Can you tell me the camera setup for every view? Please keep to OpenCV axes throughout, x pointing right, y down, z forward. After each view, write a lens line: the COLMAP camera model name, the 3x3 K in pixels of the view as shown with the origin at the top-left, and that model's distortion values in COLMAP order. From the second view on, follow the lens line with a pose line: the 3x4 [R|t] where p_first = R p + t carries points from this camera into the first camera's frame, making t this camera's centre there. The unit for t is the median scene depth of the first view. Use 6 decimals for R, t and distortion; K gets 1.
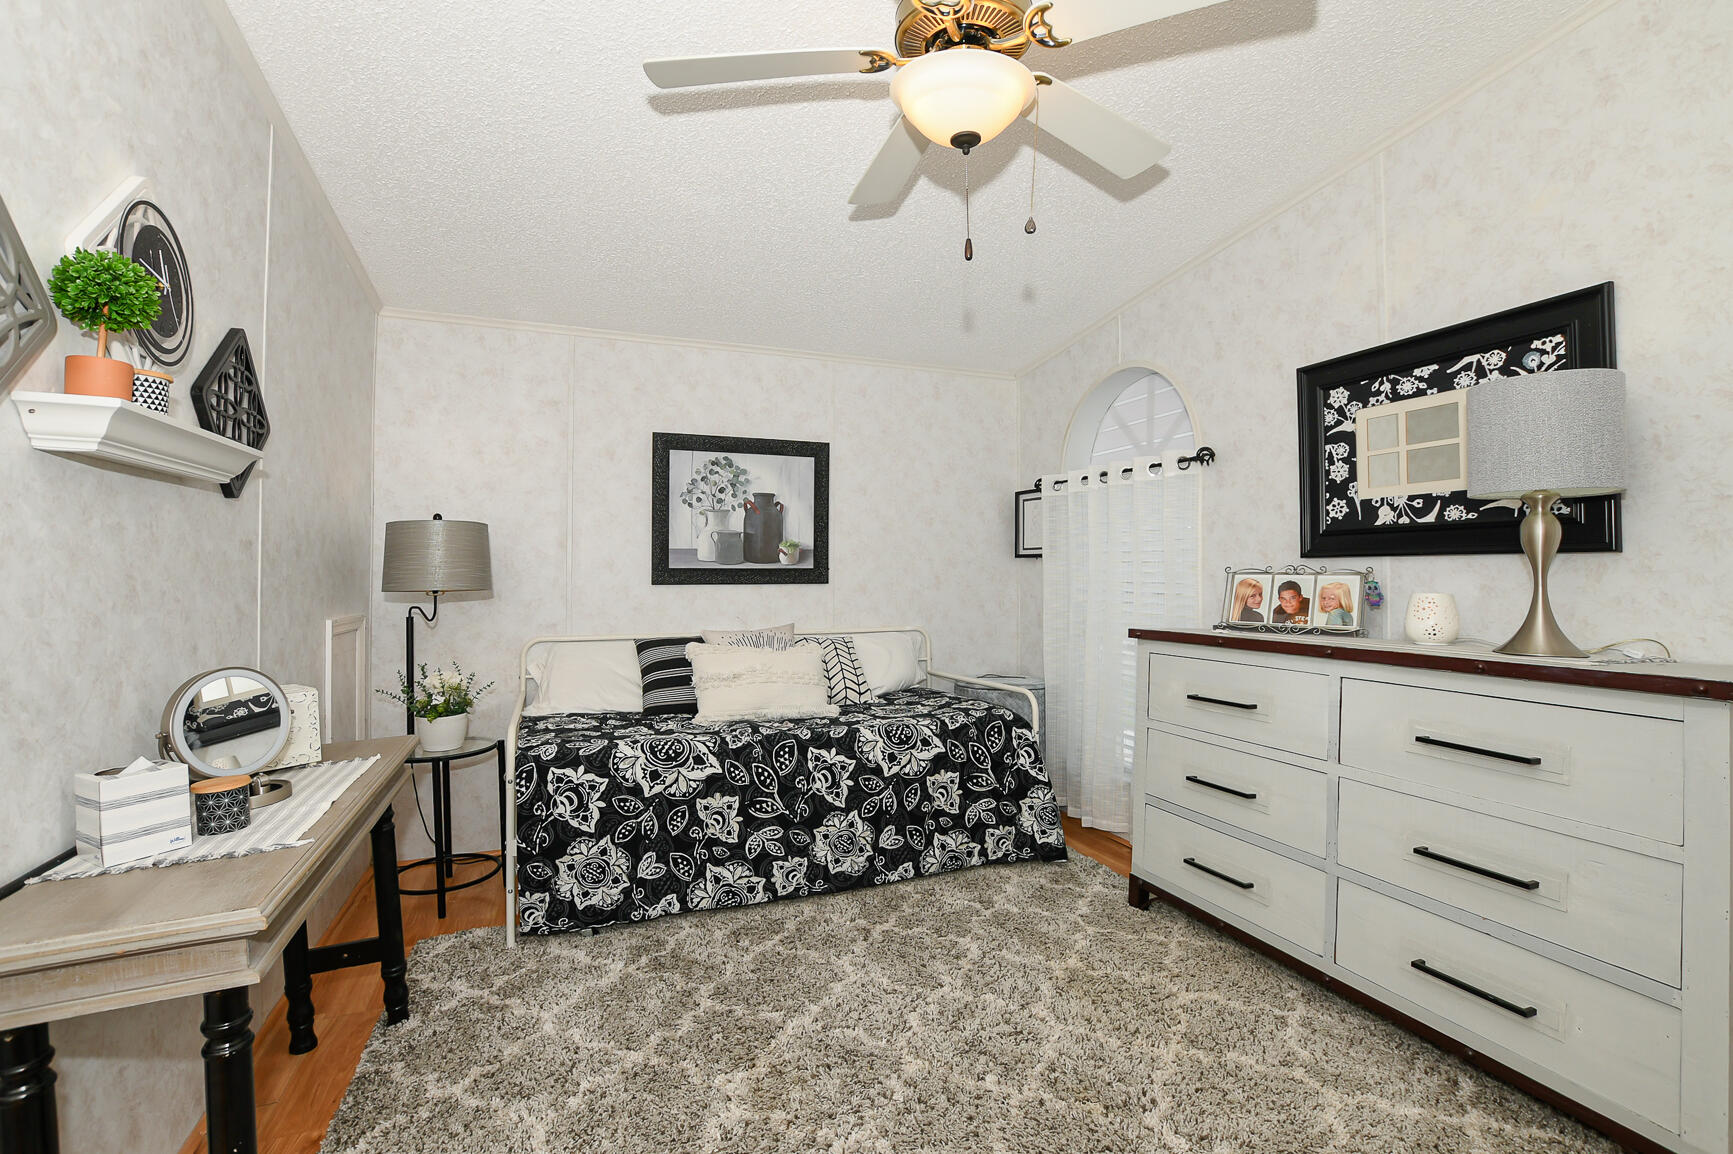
lens RADIAL K [[795.8, 0, 901.3], [0, 795.8, 589.2], [0, 0, 1]] dist [-0.025425, 0.001140]
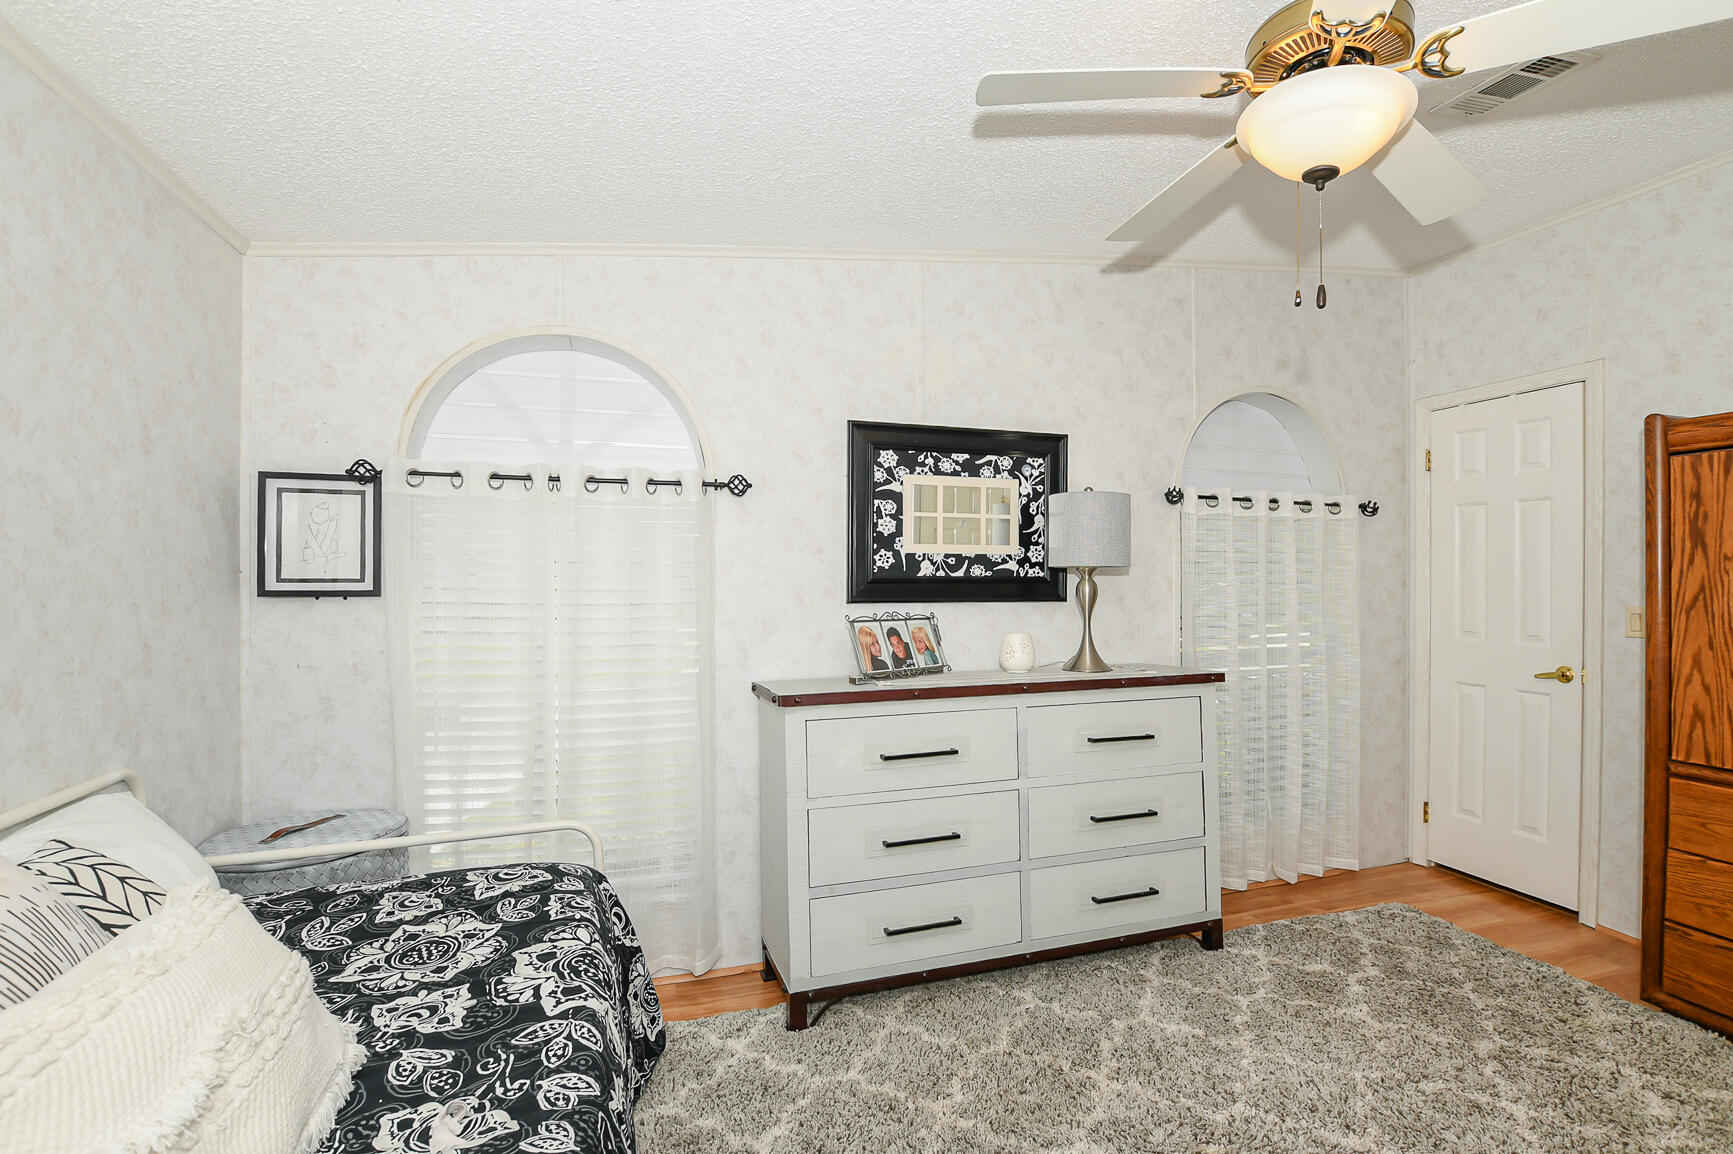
lens RADIAL K [[795.8, 0, 901.3], [0, 795.8, 589.2], [0, 0, 1]] dist [-0.025425, 0.001140]
pose [[0.072082, -0.019550, 0.997207, -0.582905], [0.012593, 0.999746, 0.018690, -0.083785], [-0.997319, 0.011211, 0.072310, 0.936835]]
